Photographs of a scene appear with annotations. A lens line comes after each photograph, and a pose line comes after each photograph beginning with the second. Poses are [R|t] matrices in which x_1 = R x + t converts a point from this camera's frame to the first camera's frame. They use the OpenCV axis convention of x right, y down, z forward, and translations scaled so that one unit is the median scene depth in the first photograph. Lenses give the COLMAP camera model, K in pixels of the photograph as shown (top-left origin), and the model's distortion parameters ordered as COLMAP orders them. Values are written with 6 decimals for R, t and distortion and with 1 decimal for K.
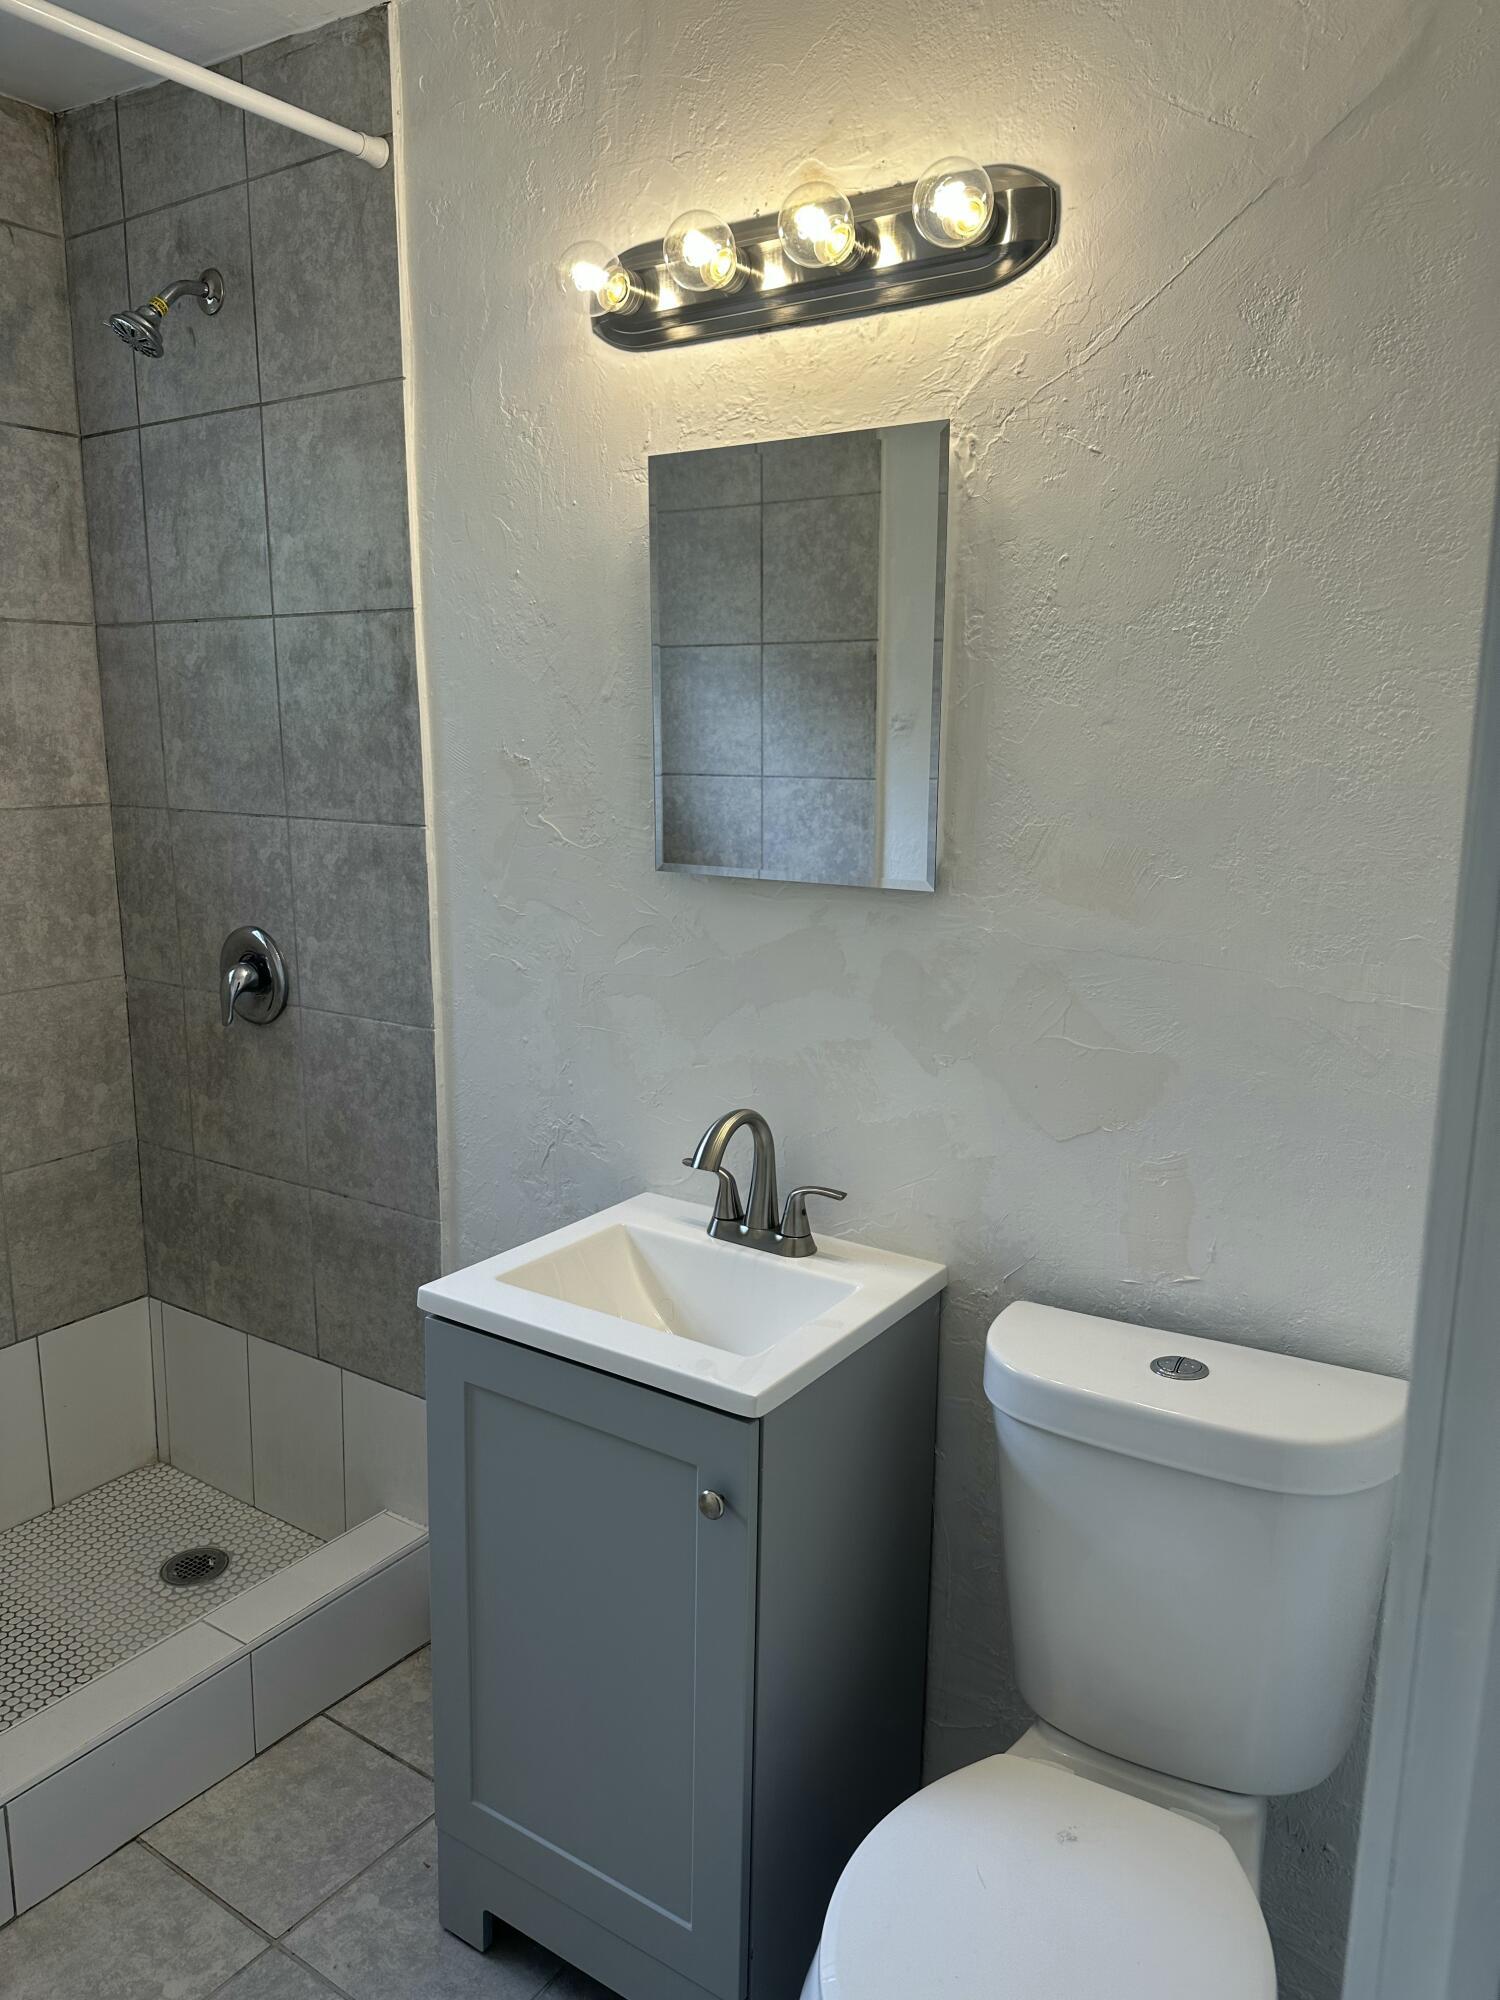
lens RADIAL K [[1384.0, 0, 757.6], [0, 1384.0, 1052.7], [0, 0, 1]] dist [0.119957, -0.125236]
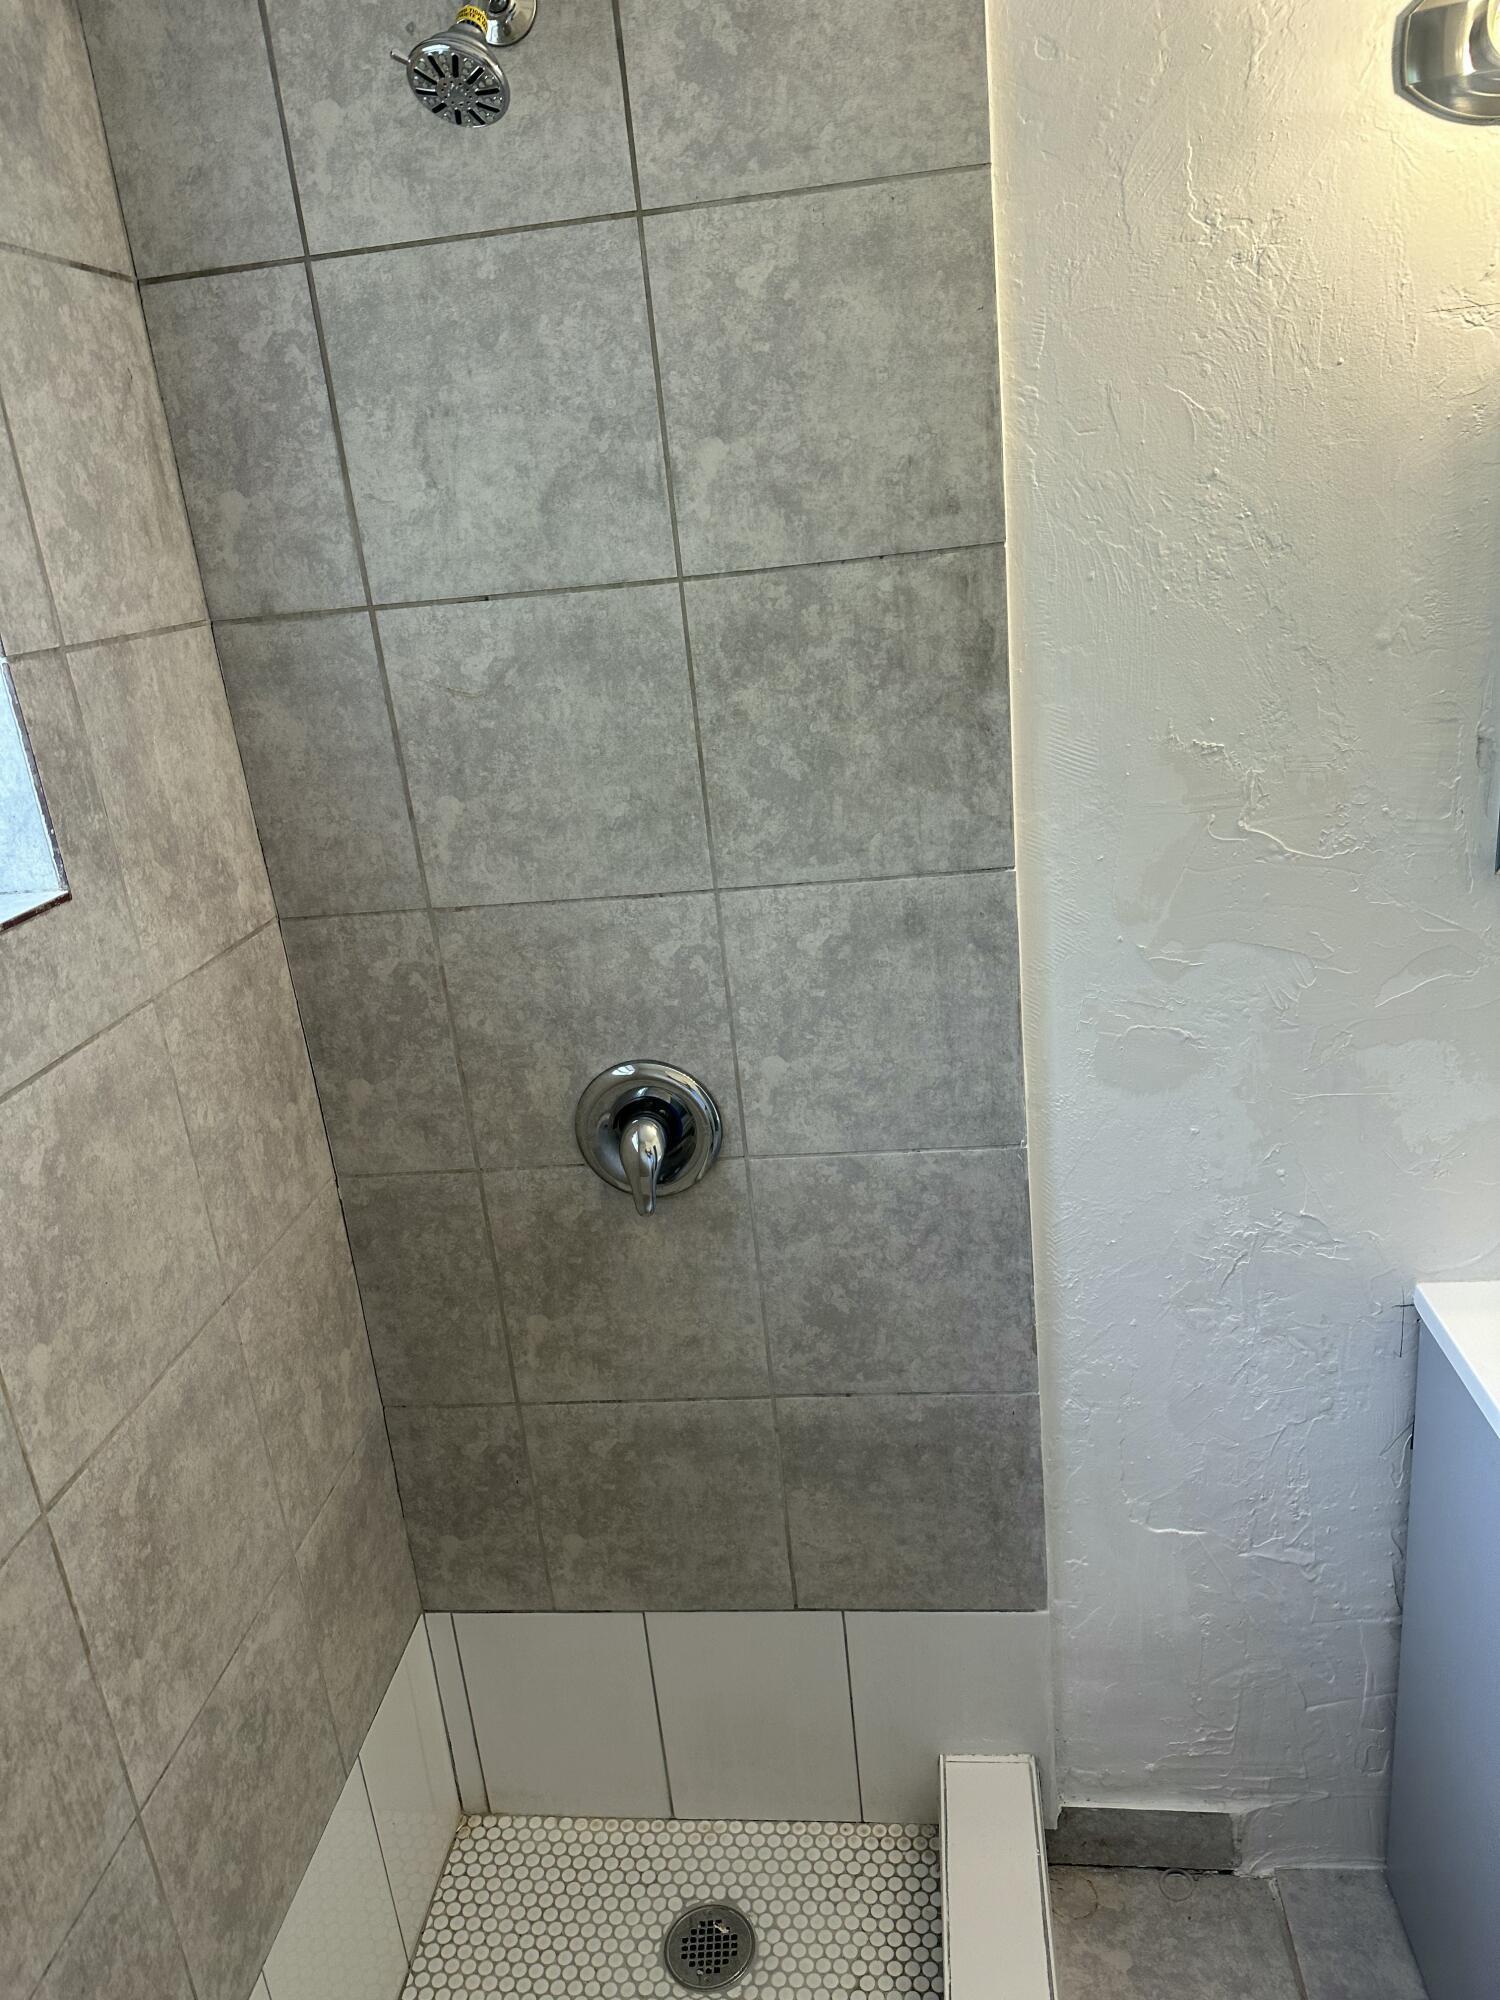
lens RADIAL K [[1384.0, 0, 757.6], [0, 1384.0, 1052.7], [0, 0, 1]] dist [0.119957, -0.125236]
pose [[0.875887, -0.253080, 0.410819, -0.604664], [0.204699, 0.965891, 0.158597, -0.193909], [-0.436944, -0.054820, 0.897817, 0.409628]]
